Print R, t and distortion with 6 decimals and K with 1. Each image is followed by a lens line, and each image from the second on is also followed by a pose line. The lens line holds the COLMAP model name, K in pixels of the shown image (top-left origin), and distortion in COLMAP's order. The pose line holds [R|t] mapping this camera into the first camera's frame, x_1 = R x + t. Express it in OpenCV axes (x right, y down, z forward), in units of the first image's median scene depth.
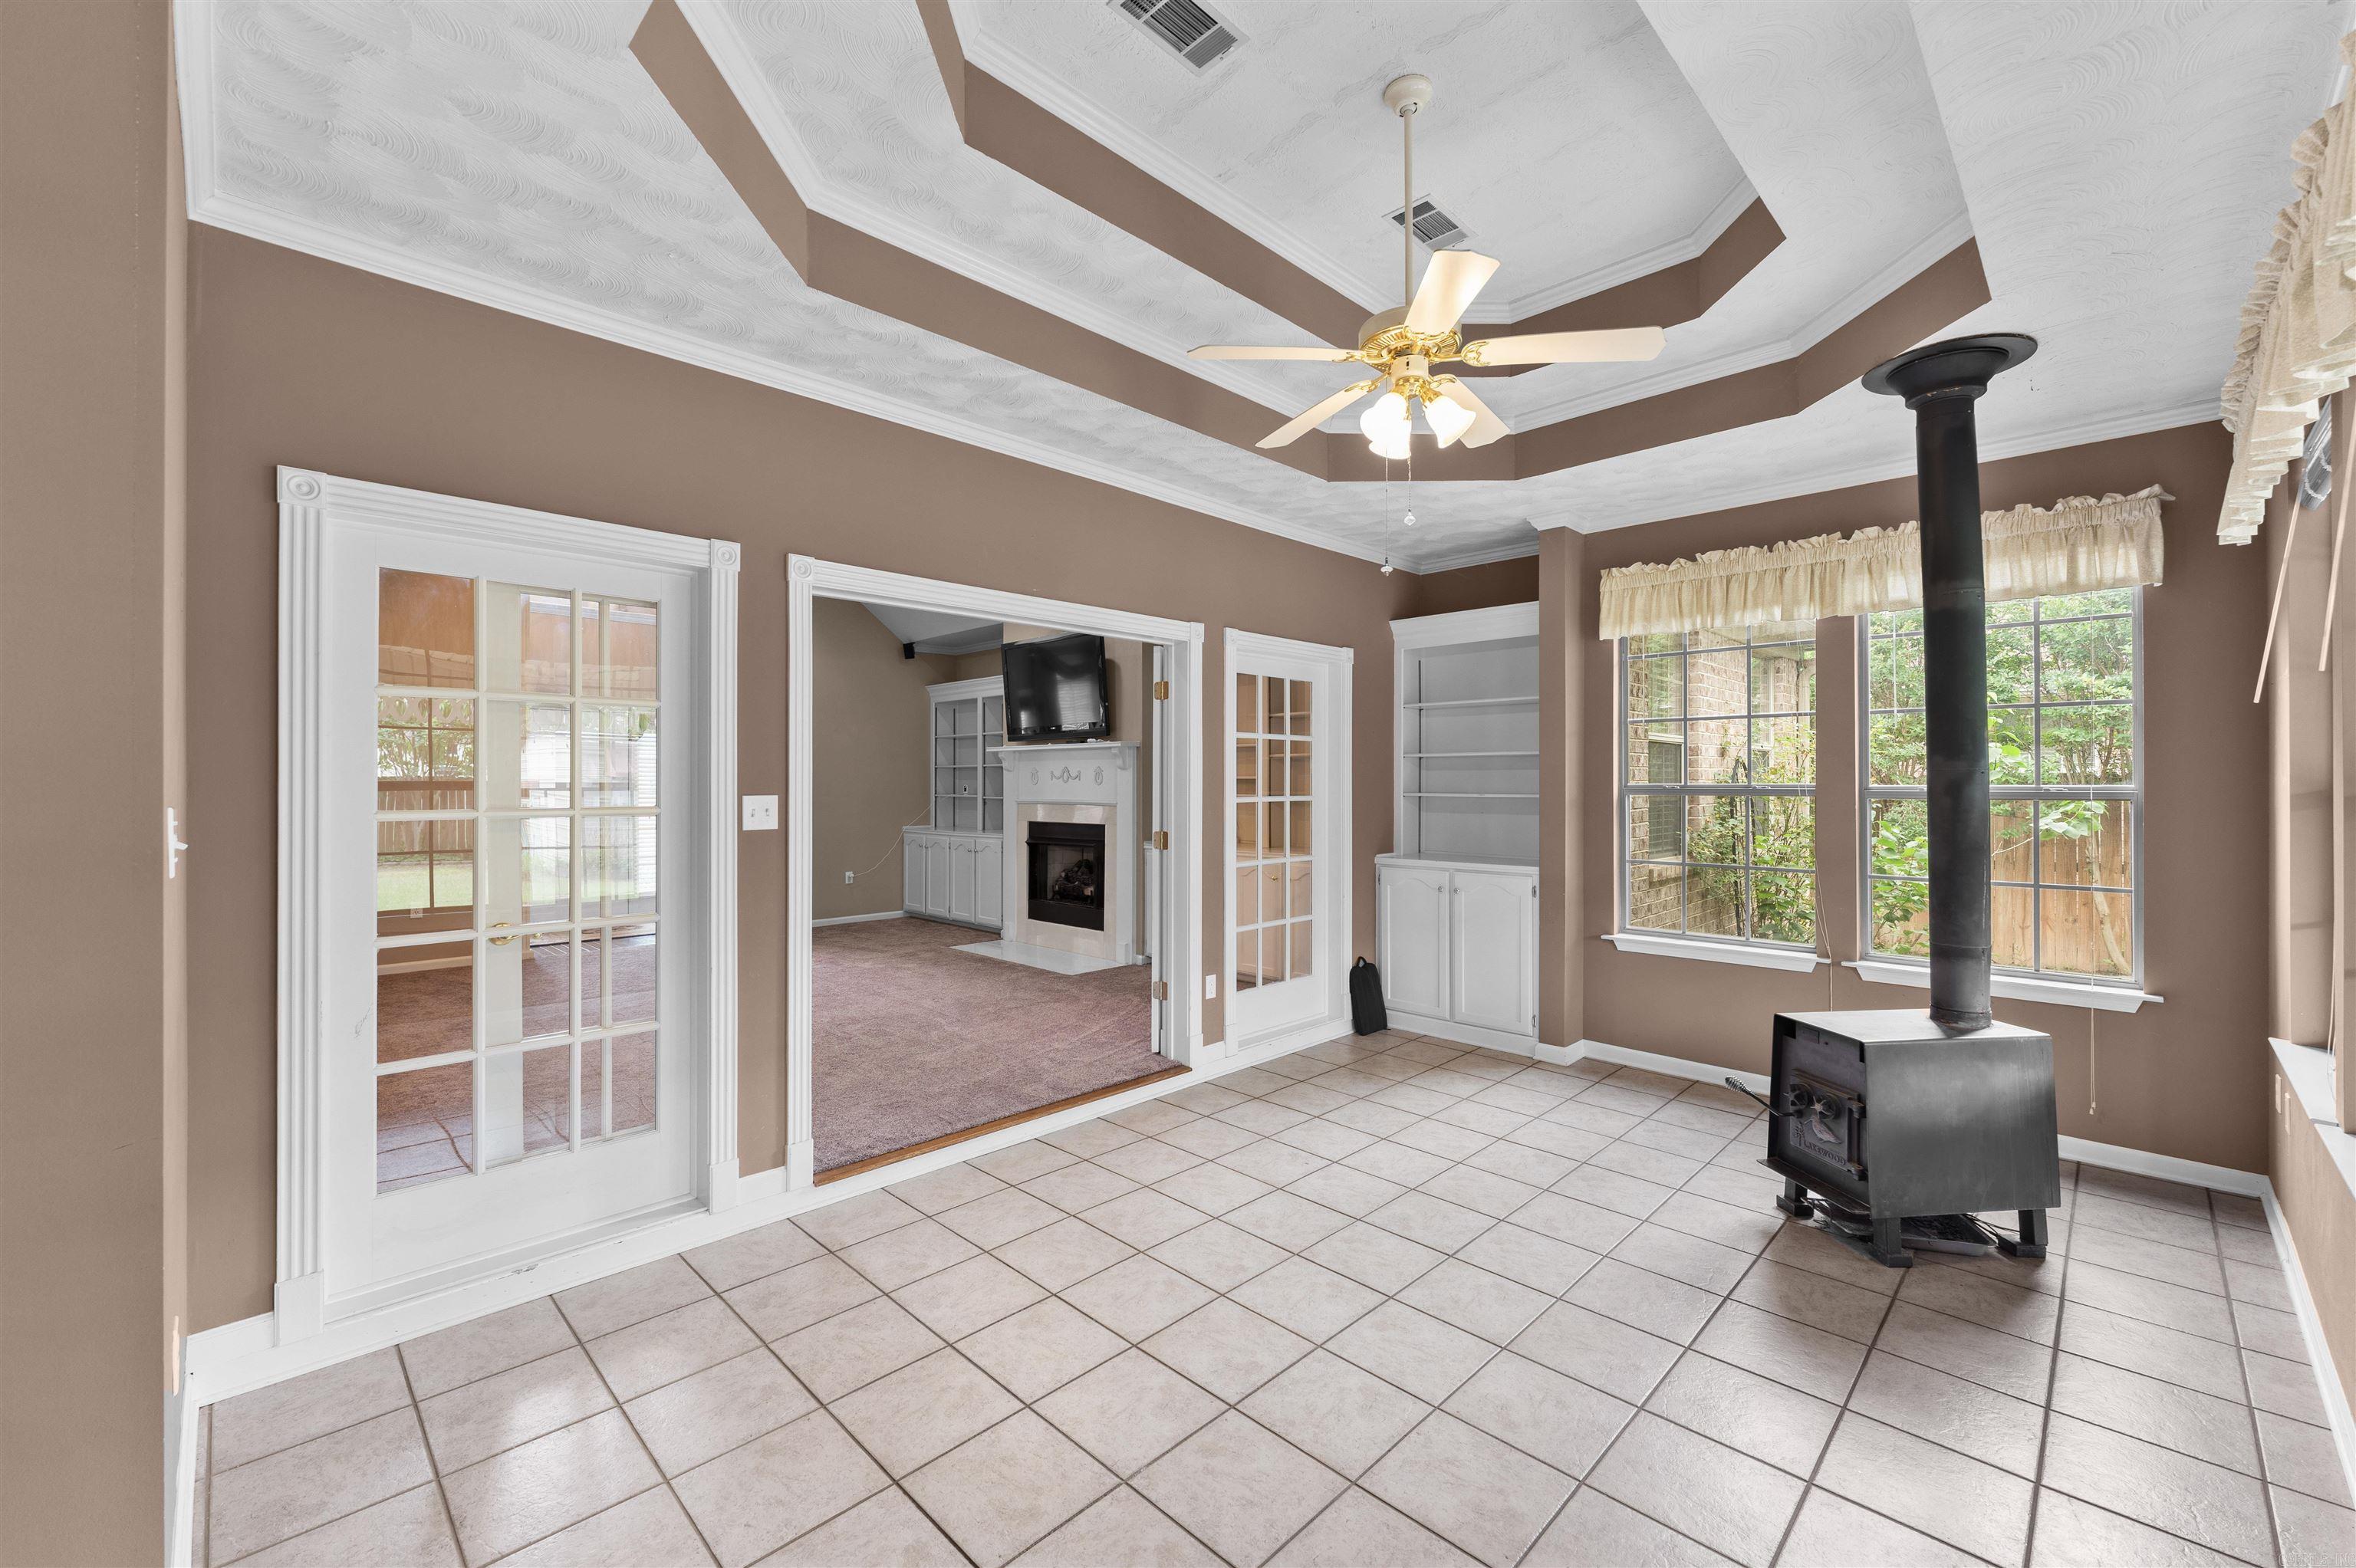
lens RADIAL K [[971.4, 0, 1209.8], [0, 971.4, 780.7], [0, 0, 1]] dist [0.001176, -0.000508]
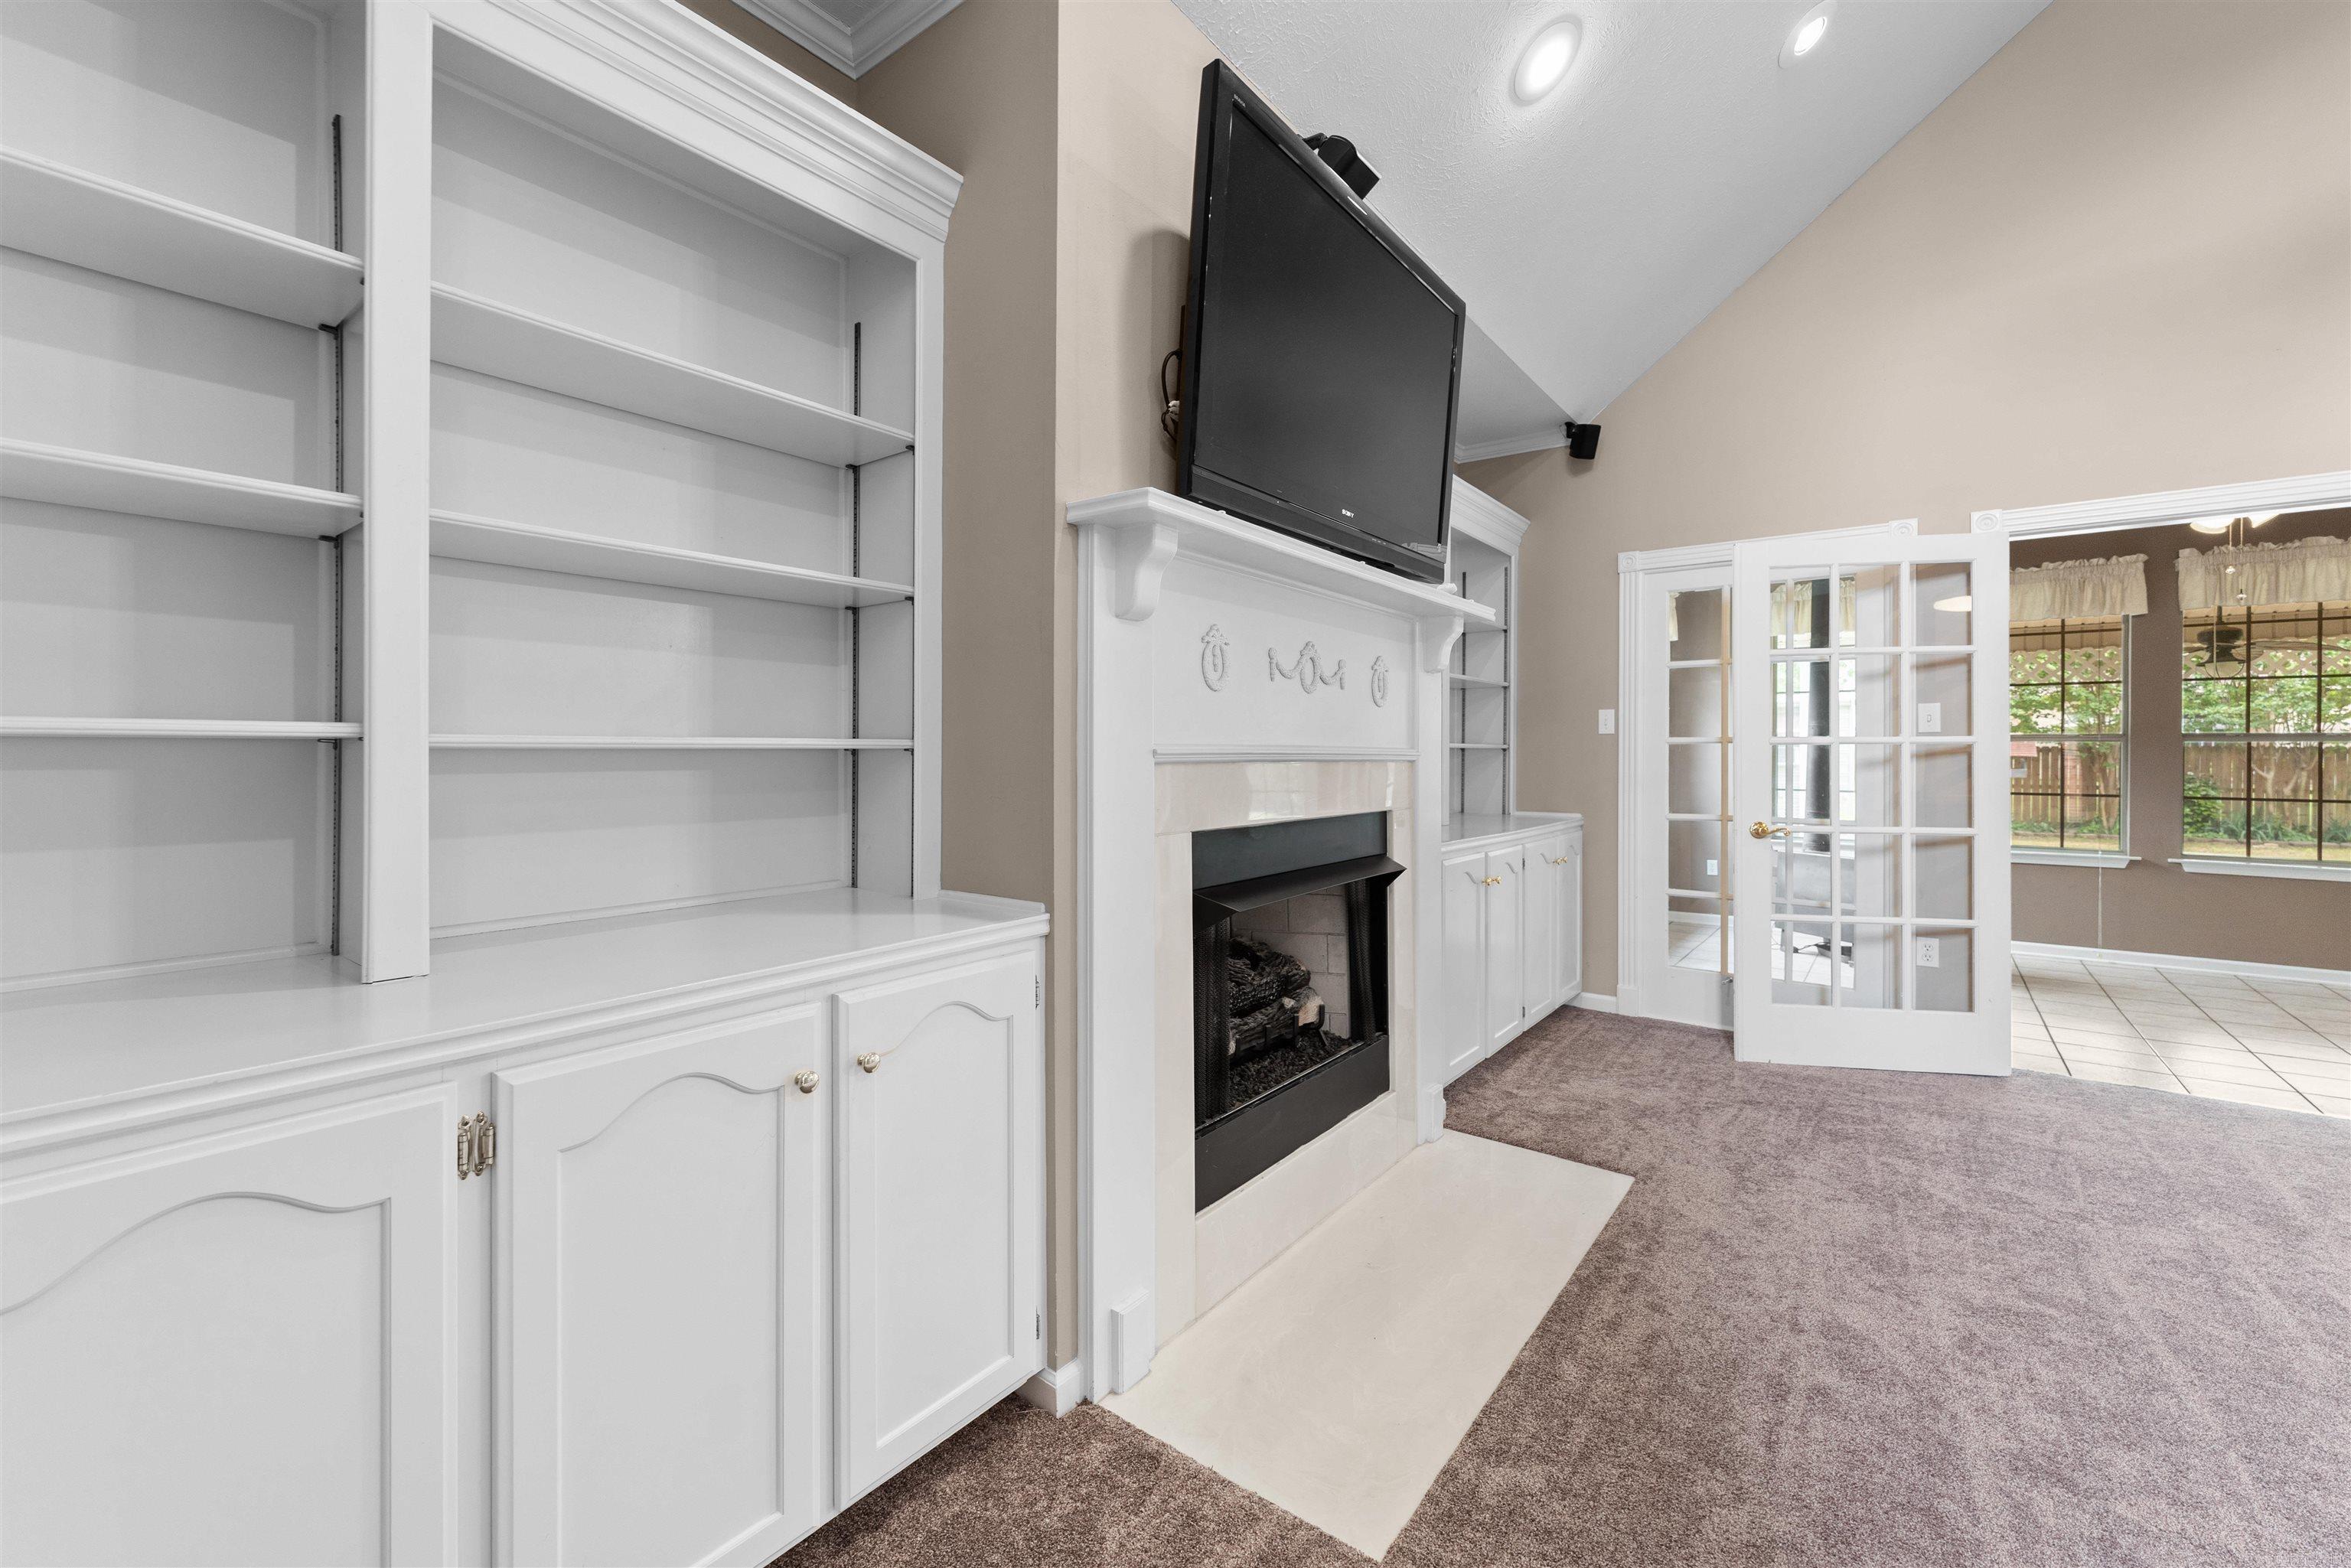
lens RADIAL K [[969.4, 0, 1183.6], [0, 969.4, 755.1], [0, 0, 1]] dist [0.001176, -0.000508]
pose [[-0.113969, -0.007267, 0.993458, -0.724250], [-0.009122, 0.999939, 0.006268, 0.032483], [-0.993442, -0.008348, -0.114028, 1.699160]]
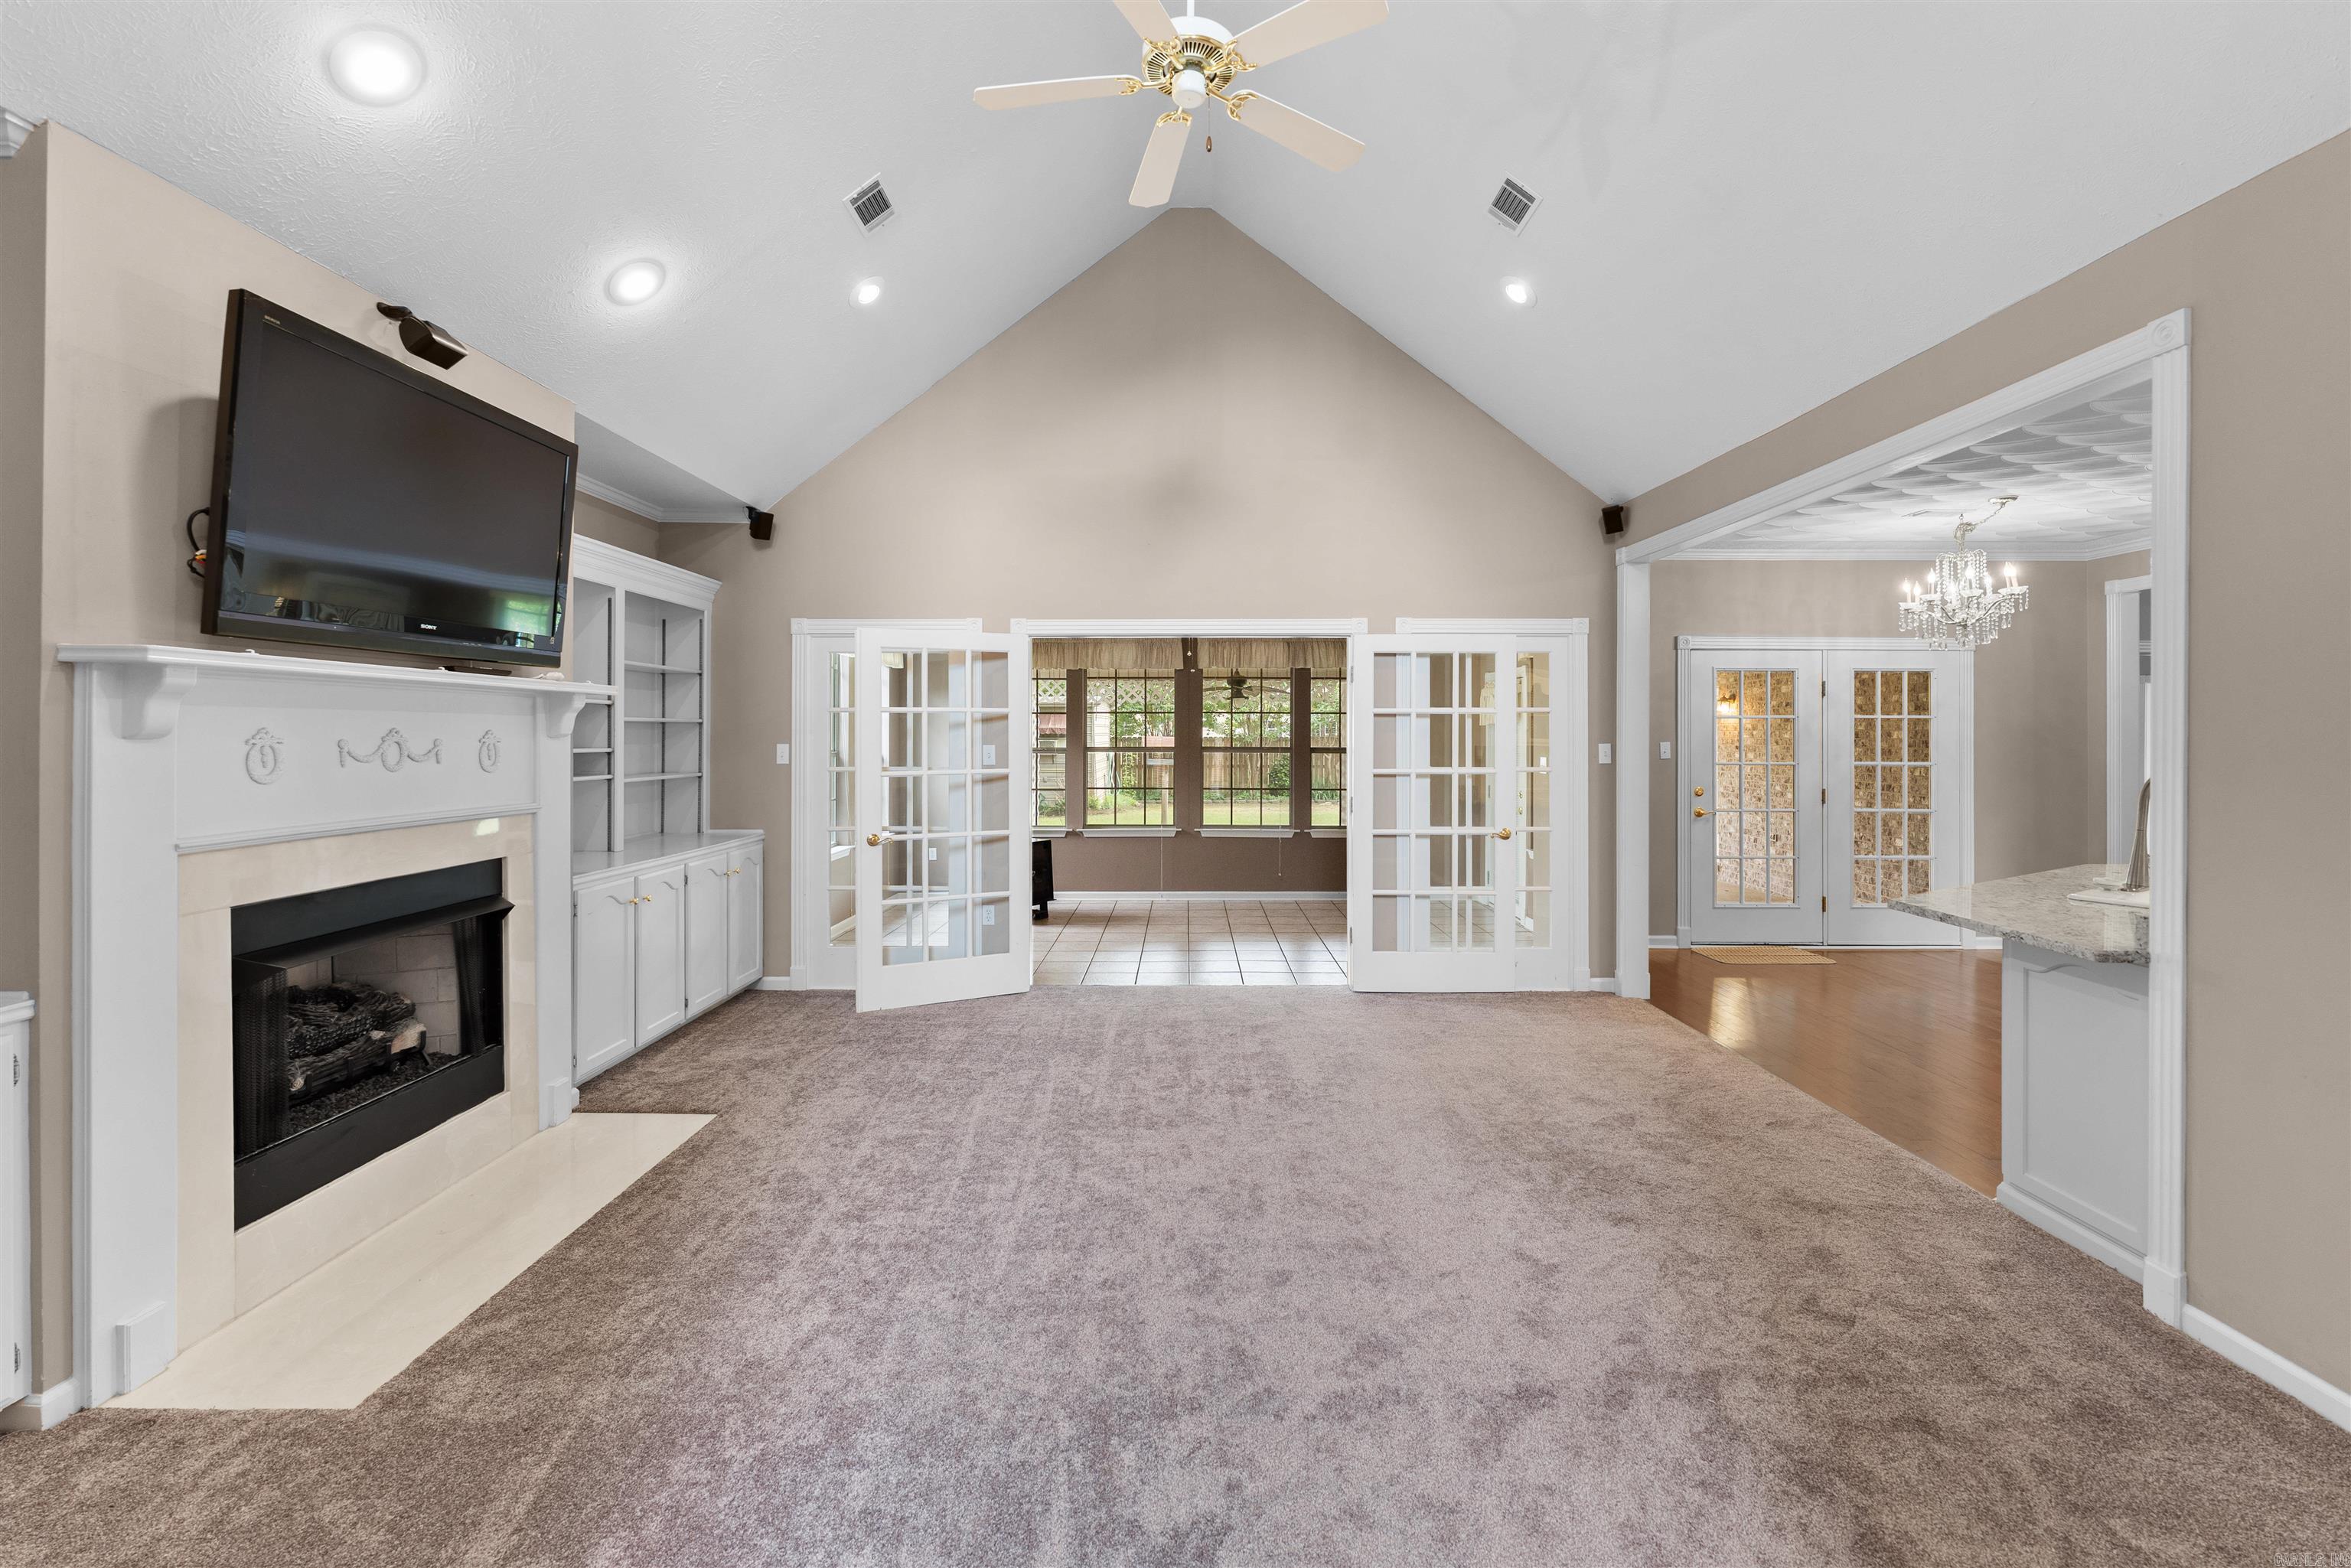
lens RADIAL K [[969.4, 0, 1177.3], [0, 969.4, 729.9], [0, 0, 1]] dist [0.001176, -0.000508]
pose [[-0.685875, 0.002409, 0.727715, -1.000718], [-0.003763, 0.999969, -0.006857, -0.020668], [-0.727709, -0.007441, -0.685845, 1.636686]]
